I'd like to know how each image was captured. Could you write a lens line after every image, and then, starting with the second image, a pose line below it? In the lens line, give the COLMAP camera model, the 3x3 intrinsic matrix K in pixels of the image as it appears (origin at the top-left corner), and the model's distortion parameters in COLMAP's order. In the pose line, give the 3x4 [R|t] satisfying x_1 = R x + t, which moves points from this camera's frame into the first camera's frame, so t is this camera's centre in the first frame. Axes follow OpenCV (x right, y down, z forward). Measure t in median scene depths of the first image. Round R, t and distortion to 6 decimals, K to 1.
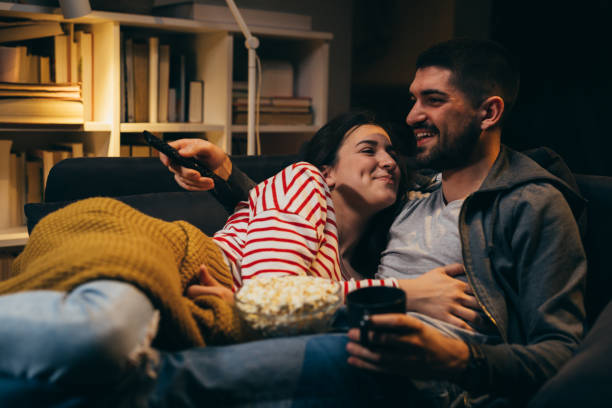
lens RADIAL K [[942.0, 0, 309.9], [0, 942.0, 203.6], [0, 0, 1]] dist [-0.013589, 0.000000]
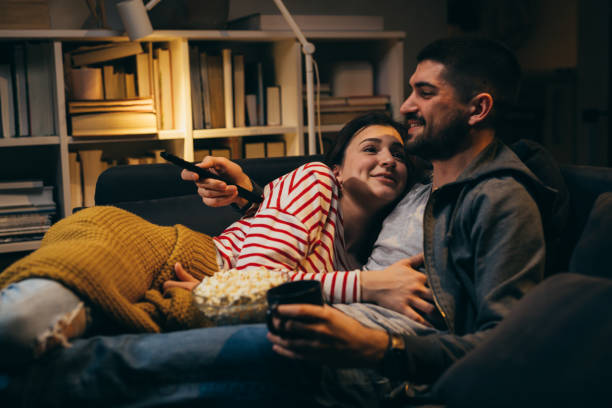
lens RADIAL K [[942.0, 0, 305.7], [0, 942.0, 203.7], [0, 0, 1]] dist [-0.013589, 0.000000]
pose [[0.971078, -0.028537, -0.237051, 0.242134], [0.031255, 0.999482, 0.007713, -0.006324], [0.236708, -0.014899, 0.971467, -0.044203]]
